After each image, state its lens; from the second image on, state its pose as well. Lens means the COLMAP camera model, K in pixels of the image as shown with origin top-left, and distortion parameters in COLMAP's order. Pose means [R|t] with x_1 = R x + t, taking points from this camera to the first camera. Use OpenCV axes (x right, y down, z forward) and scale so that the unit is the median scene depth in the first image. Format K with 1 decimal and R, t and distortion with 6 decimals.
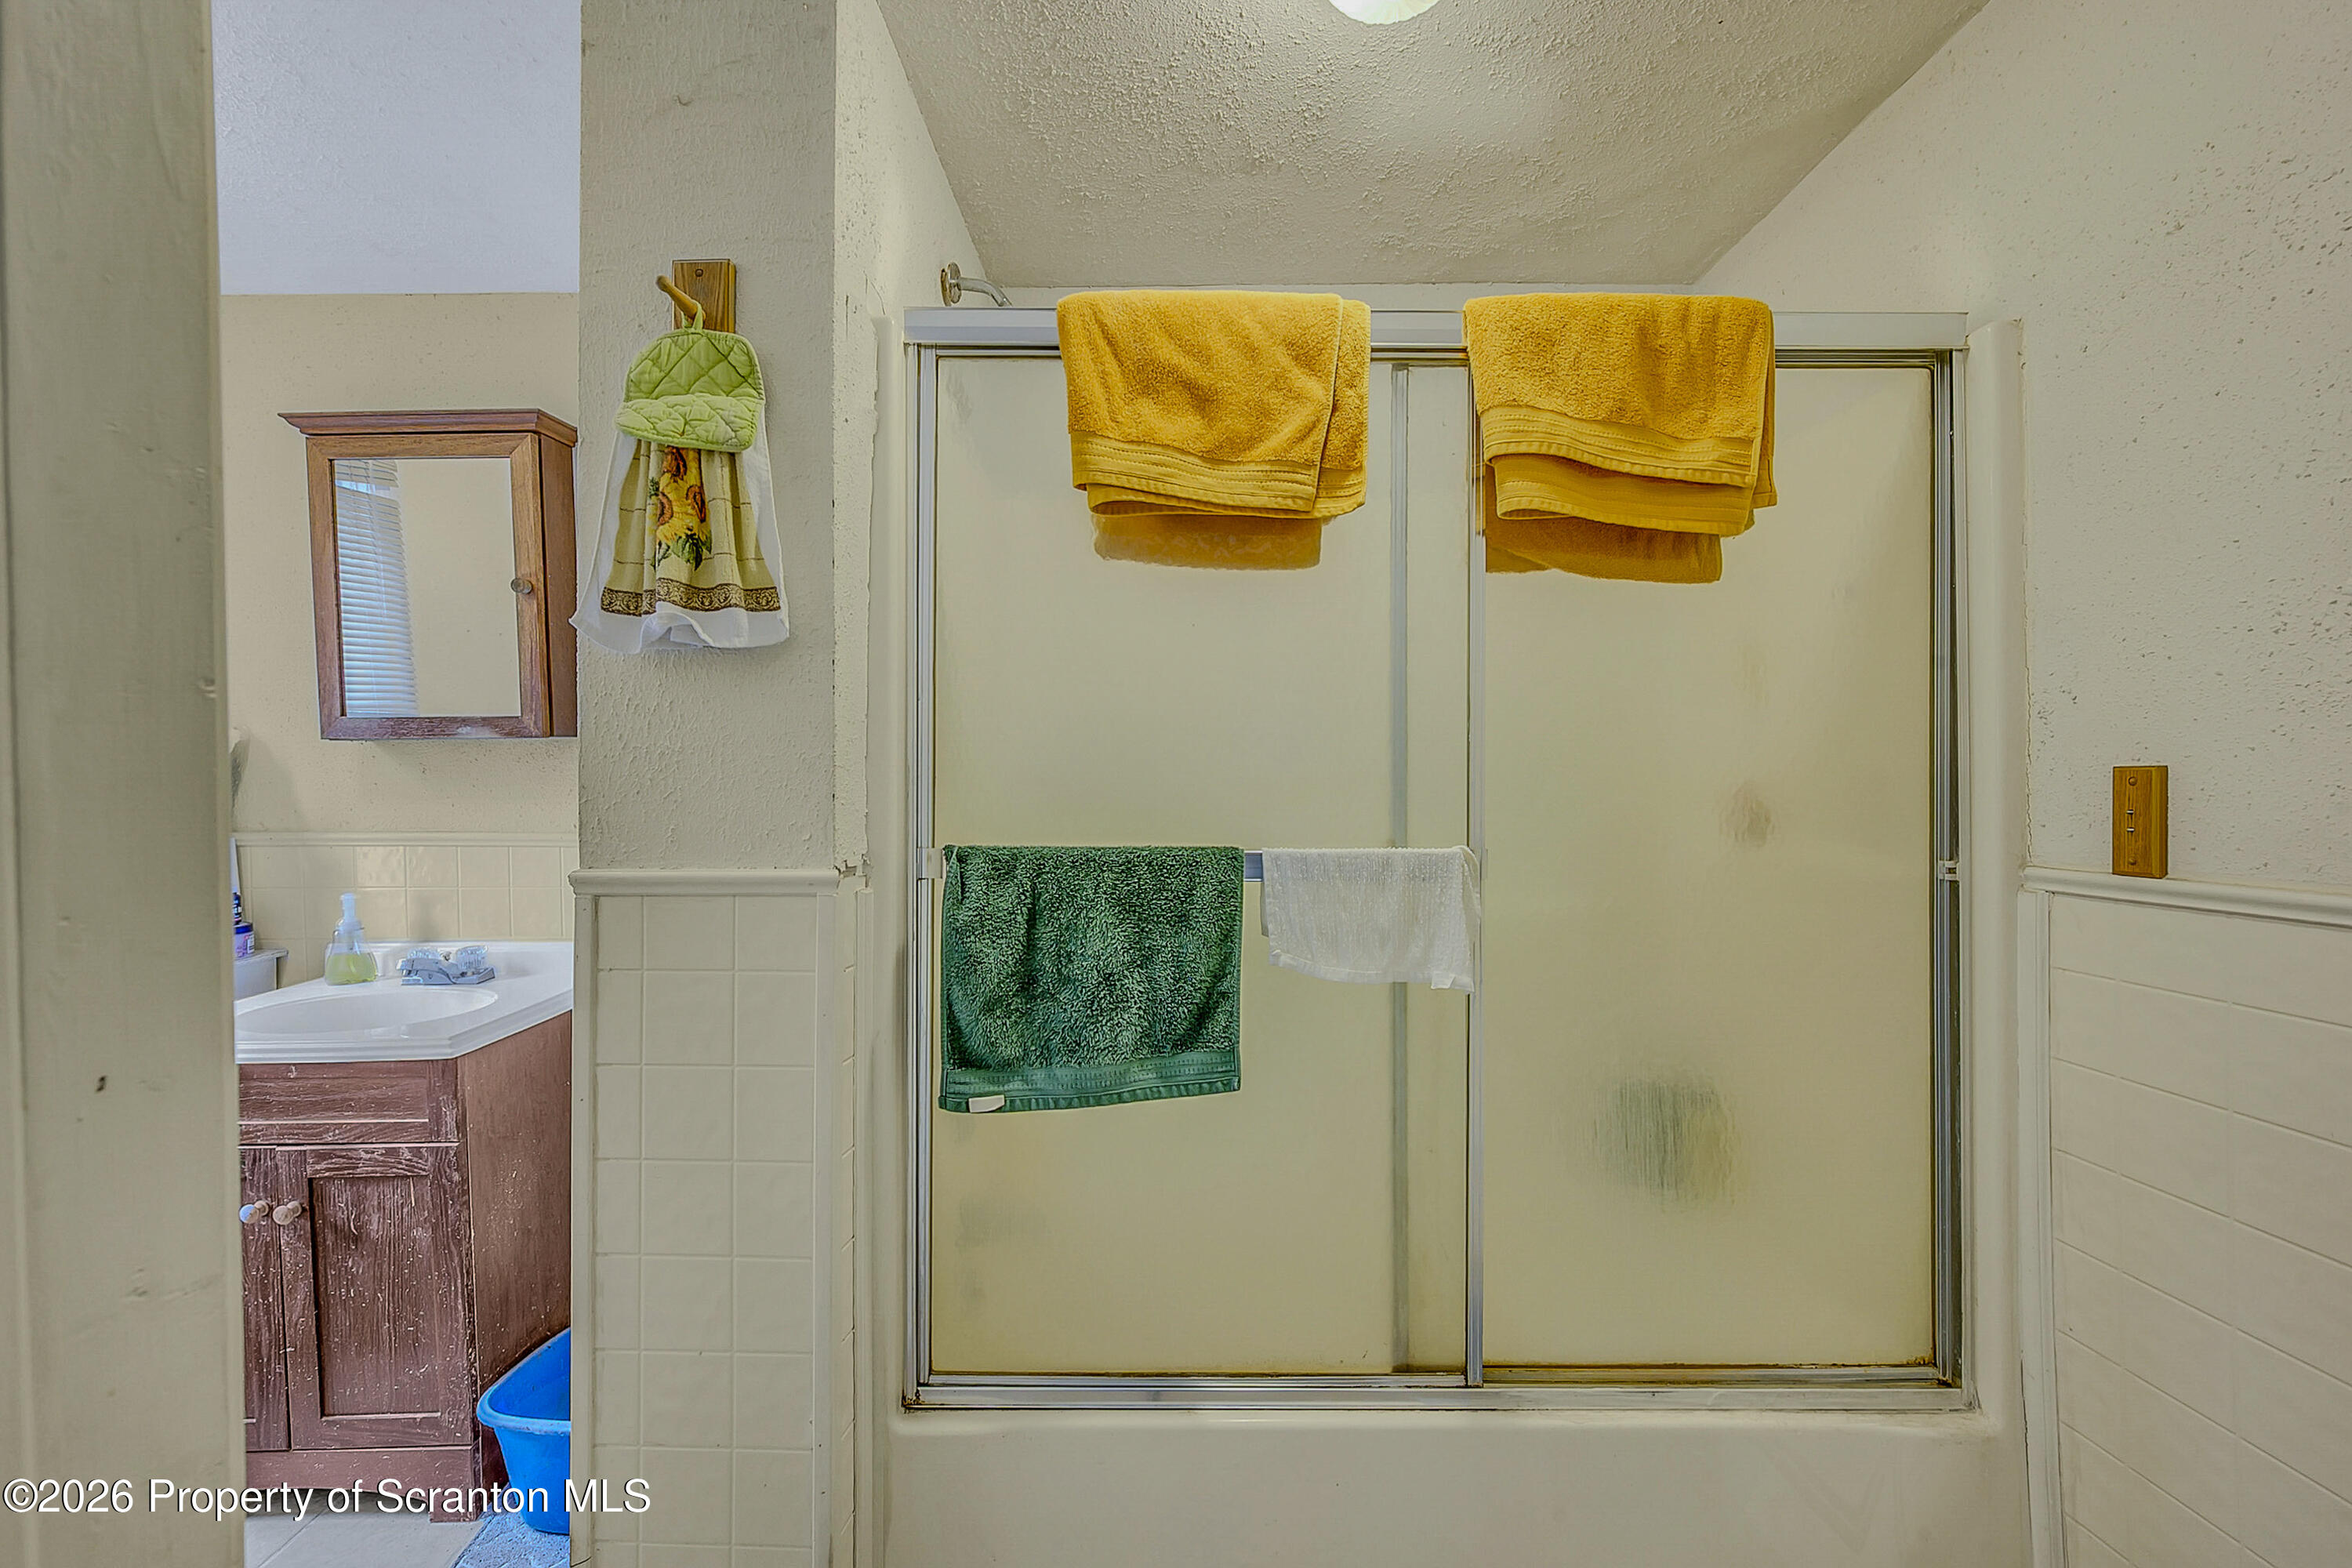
lens RADIAL K [[939.3, 0, 1178.6], [0, 939.3, 786.5], [0, 0, 1]] dist [-0.001632, 0.000520]
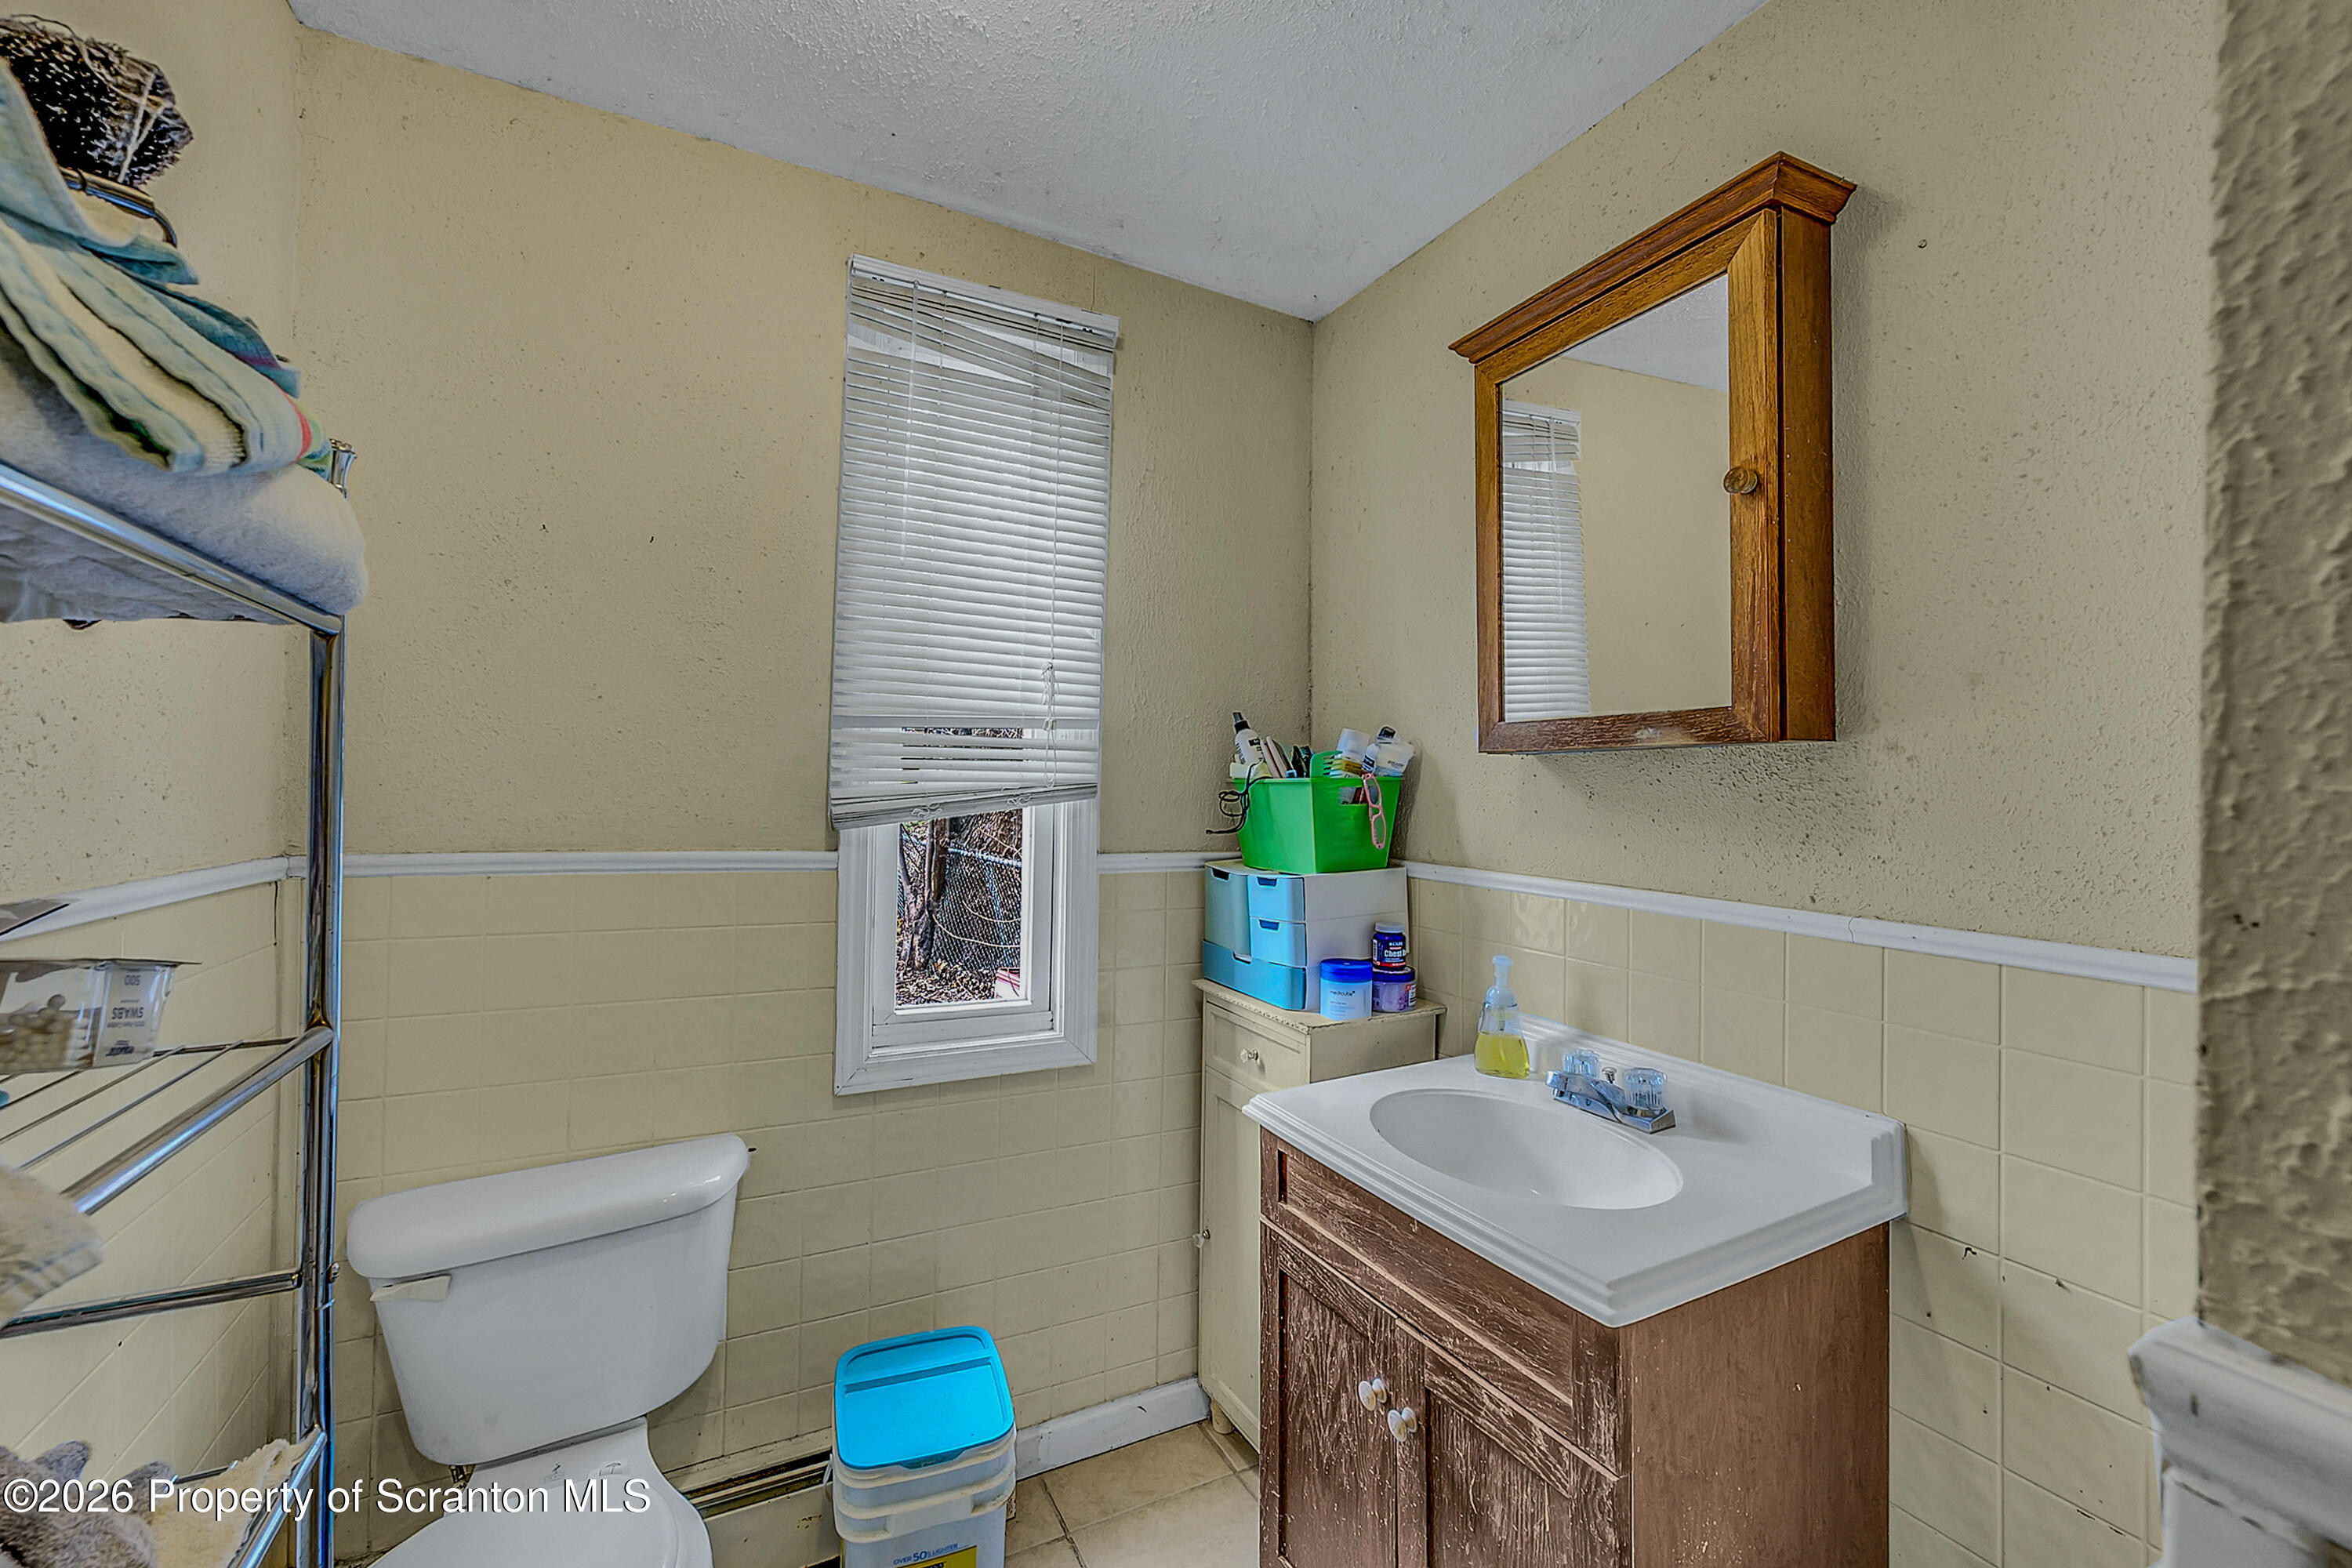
lens RADIAL K [[939.3, 0, 1181.6], [0, 939.3, 785.8], [0, 0, 1]] dist [-0.001632, 0.000520]
pose [[0.455302, 0.012209, -0.890253, -0.338158], [-0.031150, 0.999512, -0.002224, -0.013854], [0.889792, 0.028744, 0.455460, 0.433275]]
